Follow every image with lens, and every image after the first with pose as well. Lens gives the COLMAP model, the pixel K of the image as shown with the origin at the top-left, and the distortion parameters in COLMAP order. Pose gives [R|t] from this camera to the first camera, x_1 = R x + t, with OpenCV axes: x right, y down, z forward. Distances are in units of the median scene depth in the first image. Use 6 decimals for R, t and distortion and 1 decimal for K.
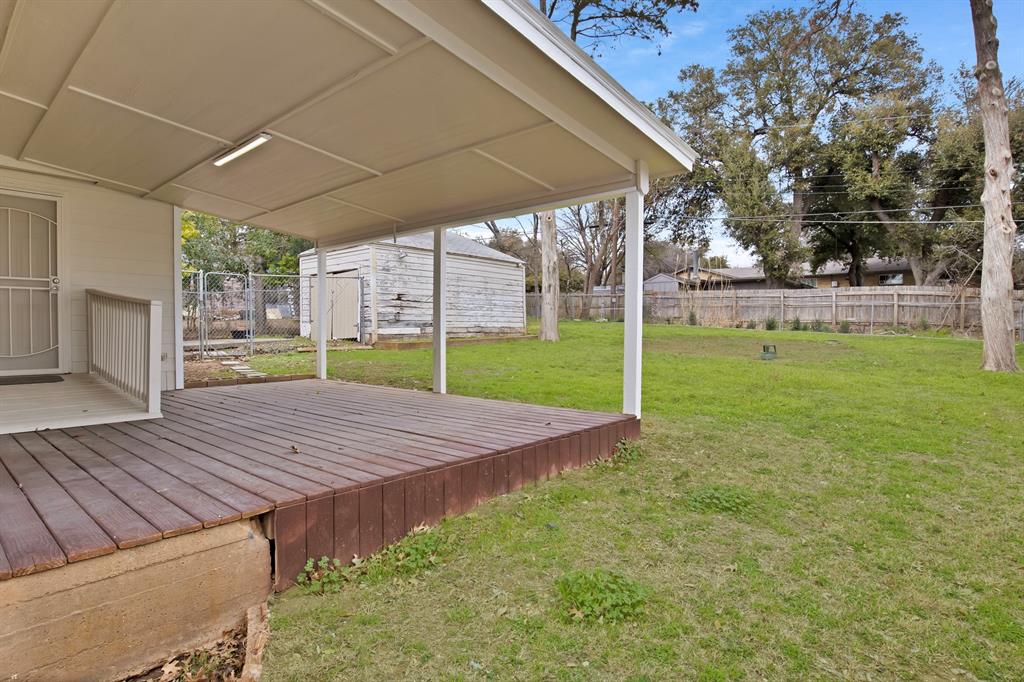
lens RADIAL K [[537.5, 0, 514.8], [0, 537.5, 334.0], [0, 0, 1]] dist [-0.033468, 0.000737]
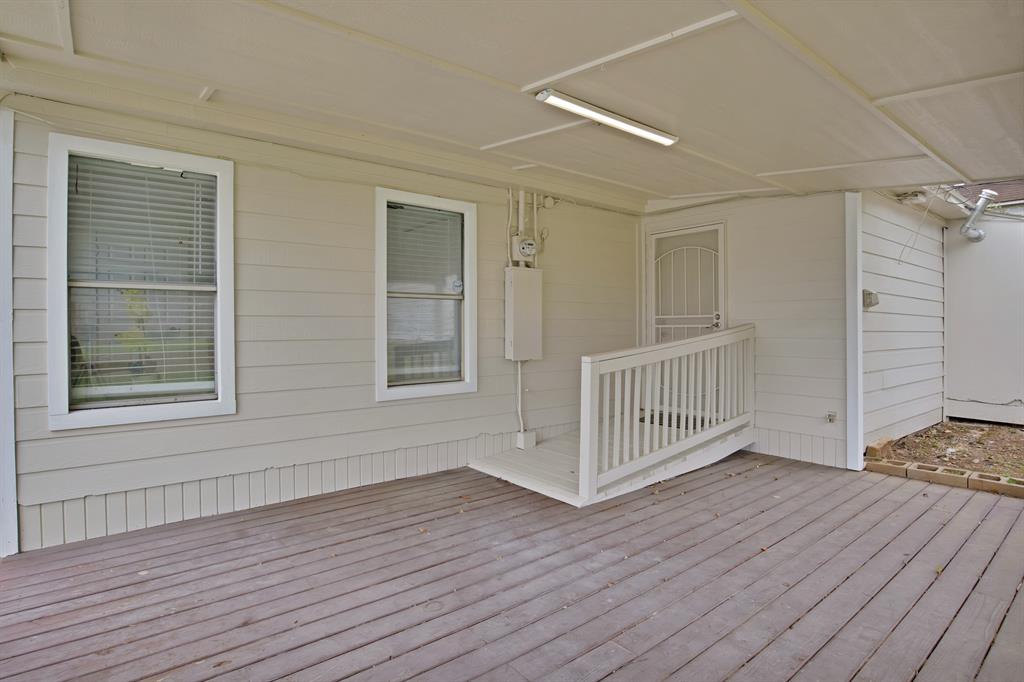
lens RADIAL K [[537.5, 0, 514.8], [0, 537.5, 334.0], [0, 0, 1]] dist [-0.033468, 0.000737]
pose [[-0.171401, 0.015885, -0.985073, 0.029468], [-0.007643, 0.999818, 0.017452, -0.026185], [0.985172, 0.010520, -0.171249, 0.243194]]
